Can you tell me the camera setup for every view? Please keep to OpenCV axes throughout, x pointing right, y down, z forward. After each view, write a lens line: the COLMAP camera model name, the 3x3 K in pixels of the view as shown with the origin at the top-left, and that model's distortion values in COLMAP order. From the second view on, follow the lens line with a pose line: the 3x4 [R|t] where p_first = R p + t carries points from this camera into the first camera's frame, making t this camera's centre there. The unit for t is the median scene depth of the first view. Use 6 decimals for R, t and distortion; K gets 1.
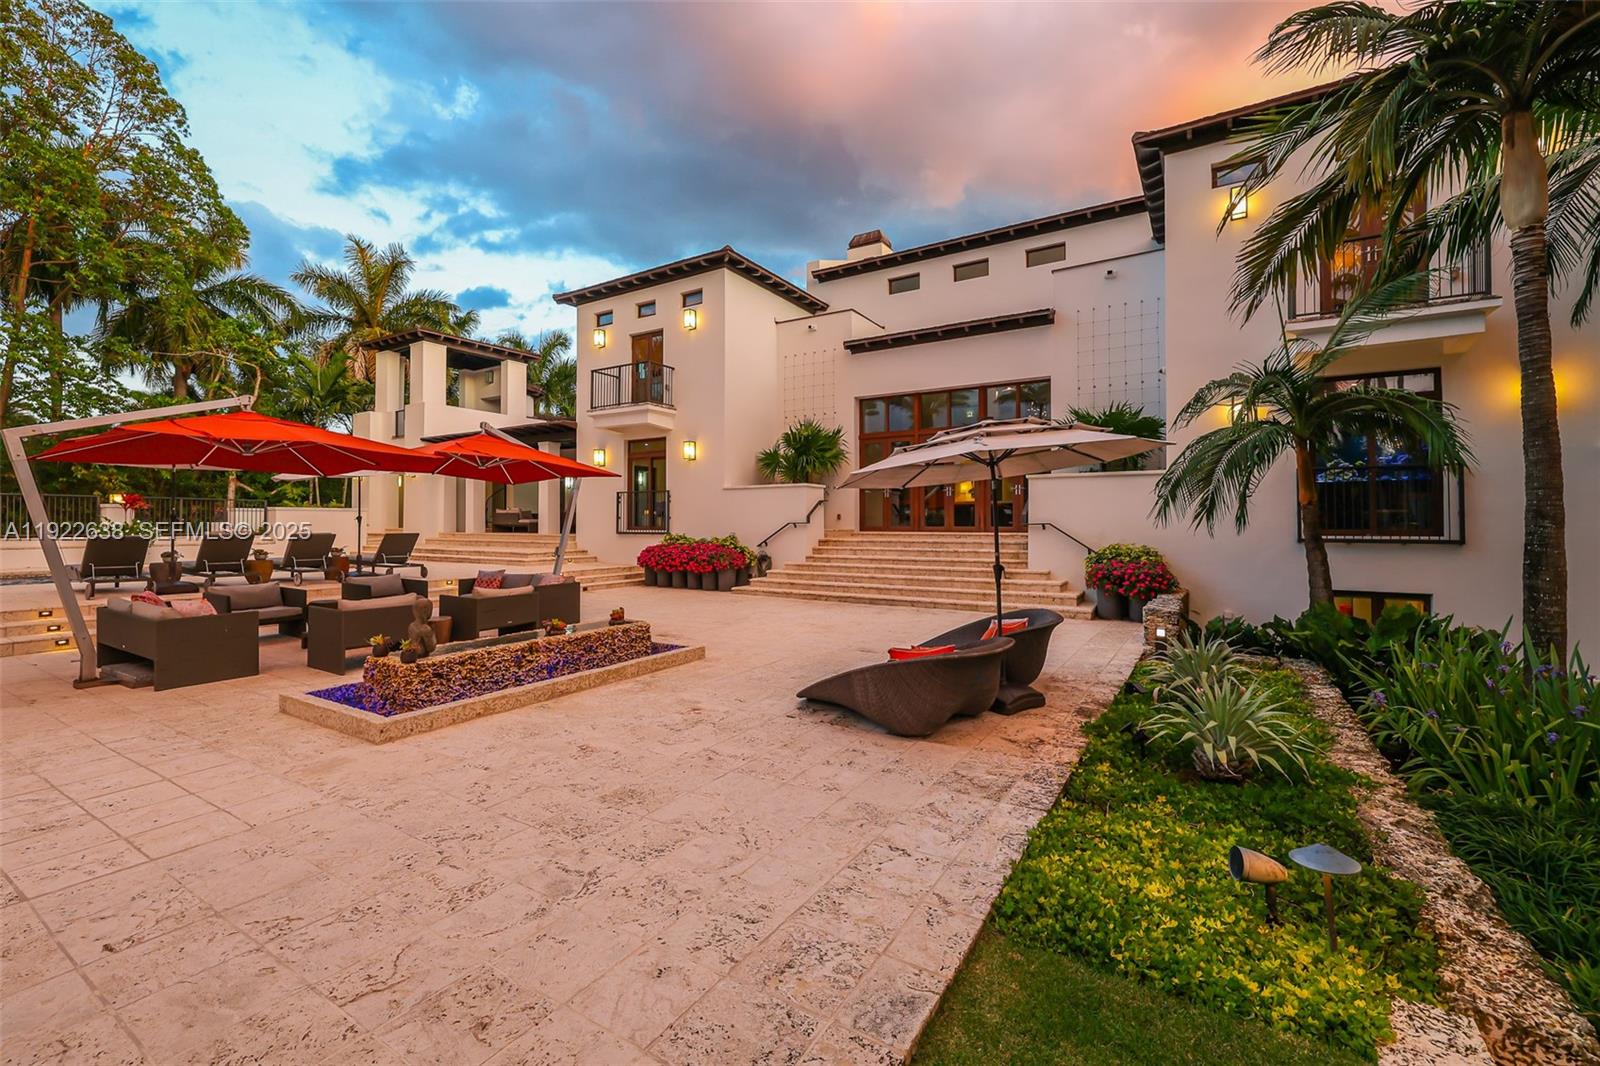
lens RADIAL K [[674.6, 0, 785.0], [0, 674.6, 510.1], [0, 0, 1]] dist [-0.000193, 0.000020]
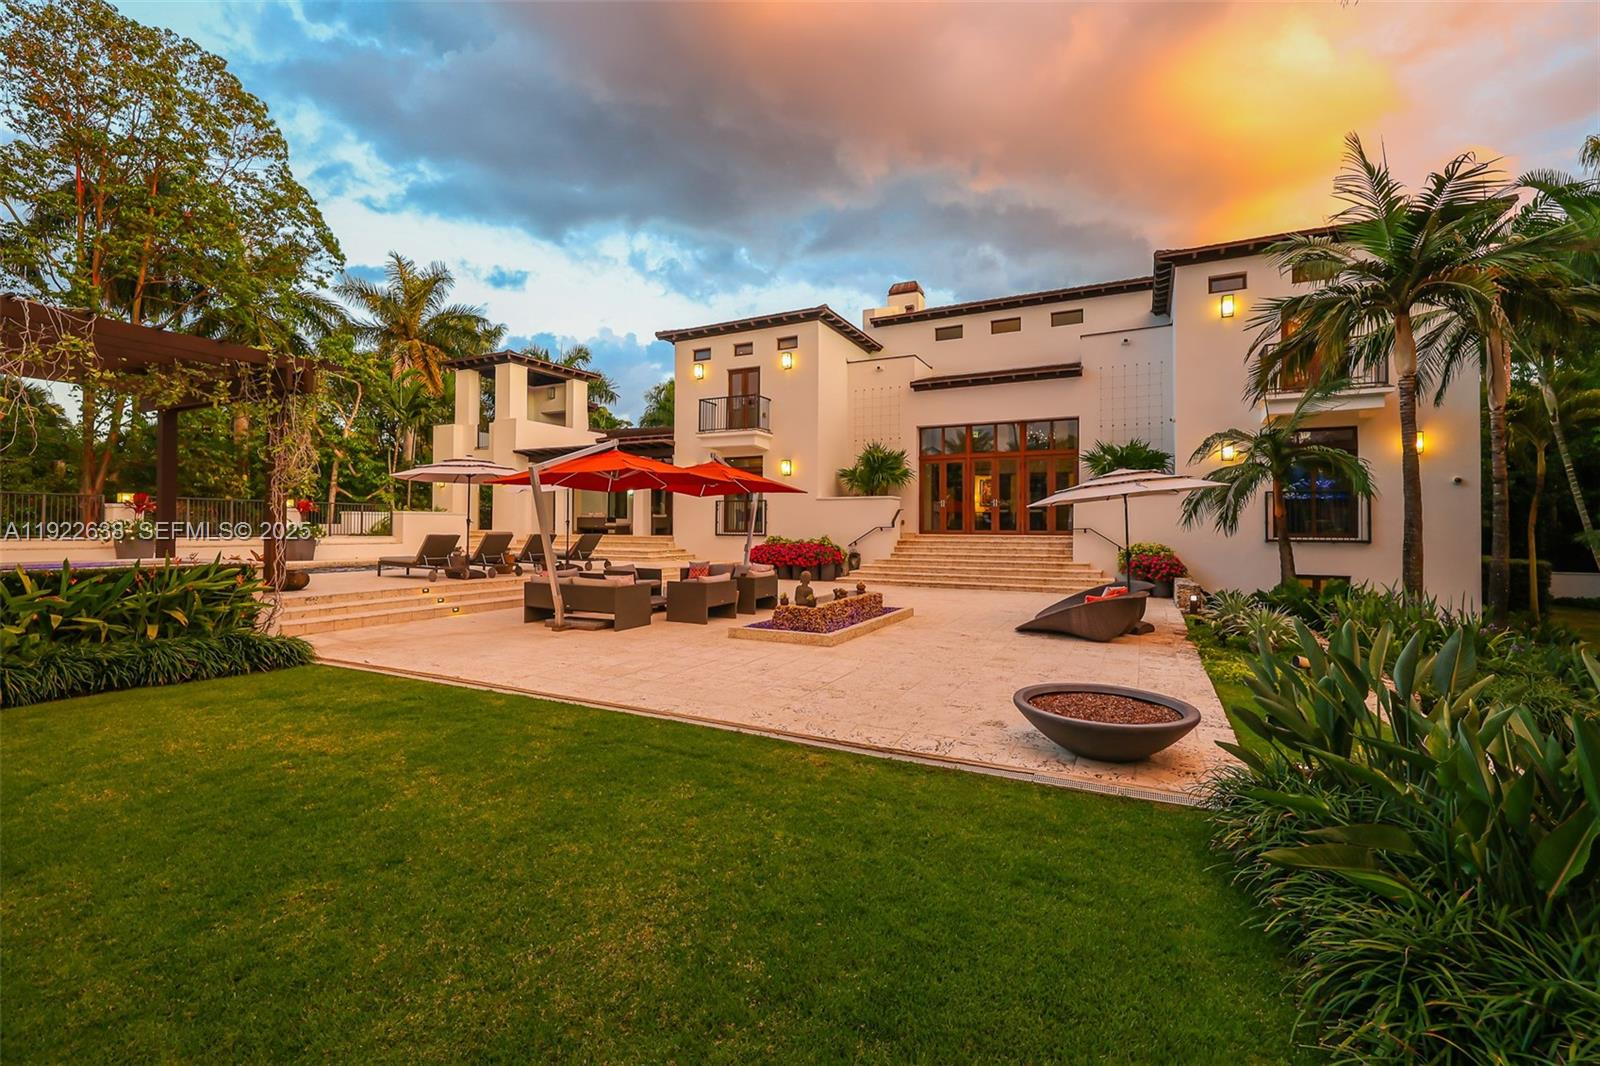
lens RADIAL K [[681.3, 0, 790.2], [0, 681.3, 515.9], [0, 0, 1]] dist [0.002503, -0.000295]
pose [[0.995820, 0.005662, 0.091161, -0.243529], [-0.005896, 0.999980, 0.002304, -0.003684], [-0.091146, -0.002832, 0.995834, -0.230270]]
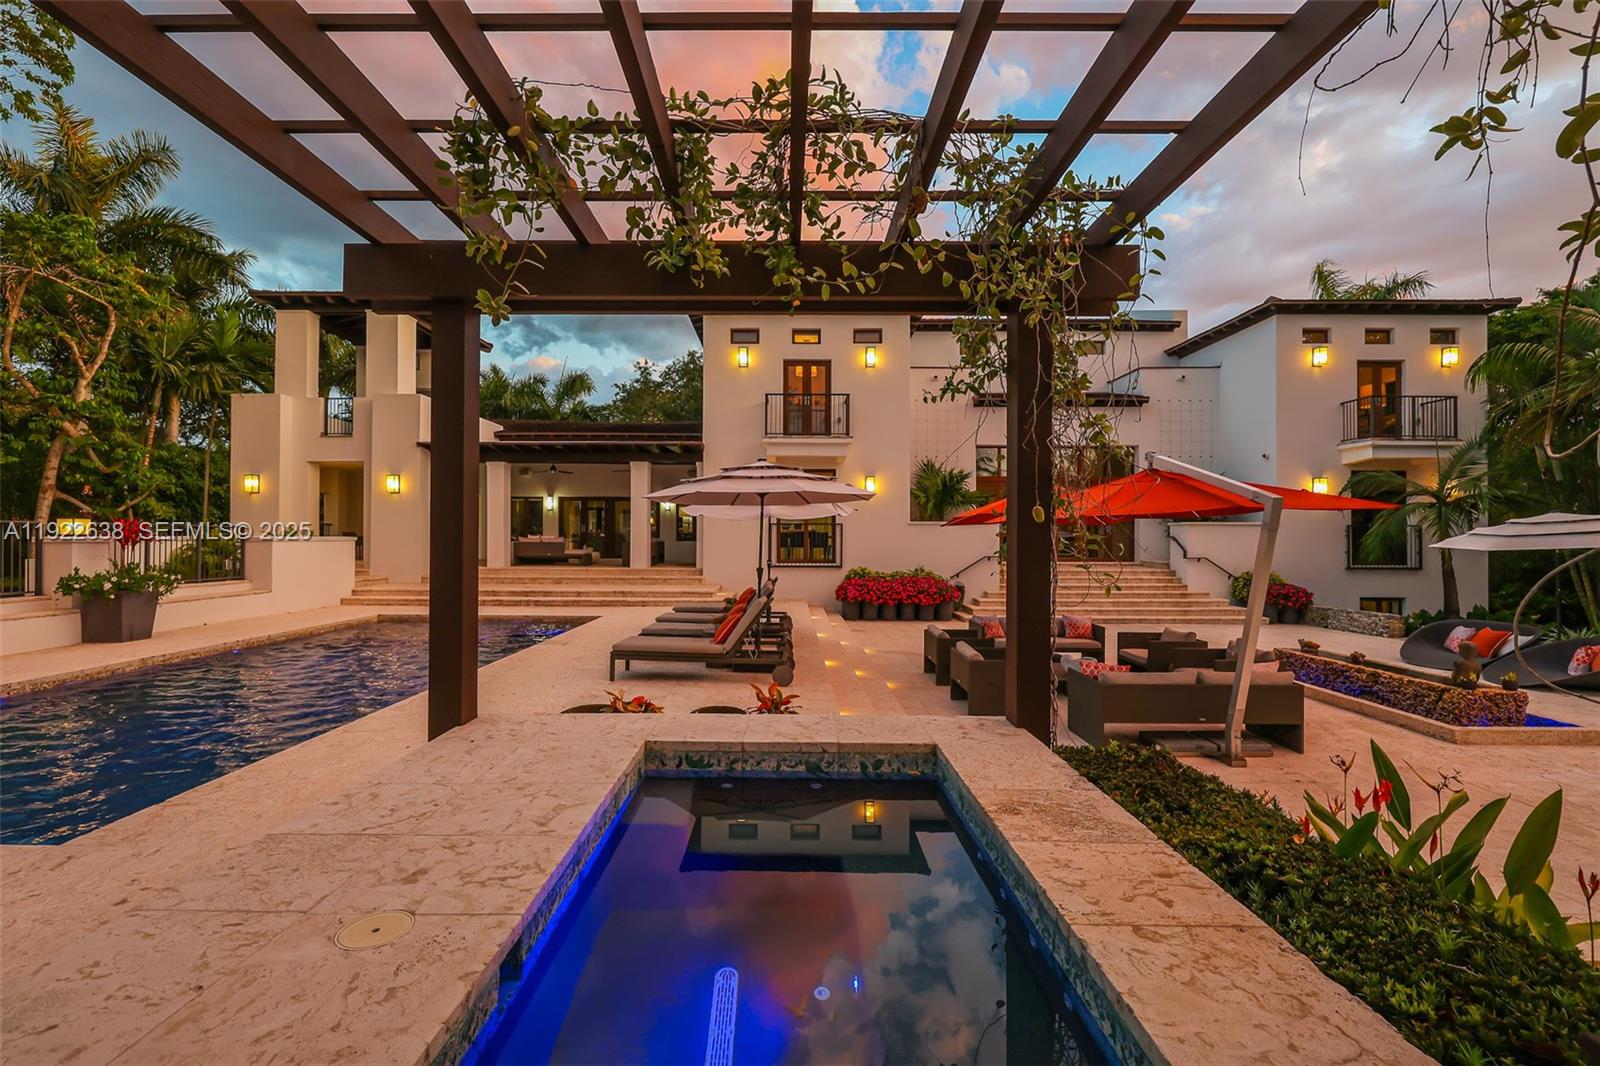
lens RADIAL K [[666.2, 0, 780.8], [0, 666.2, 529.7], [0, 0, 1]] dist [-0.000720, -0.000537]
pose [[0.847992, 0.005552, 0.529980, -0.784025], [-0.012577, 0.999874, 0.009648, -0.028871], [-0.529860, -0.014847, 0.847955, 0.210848]]
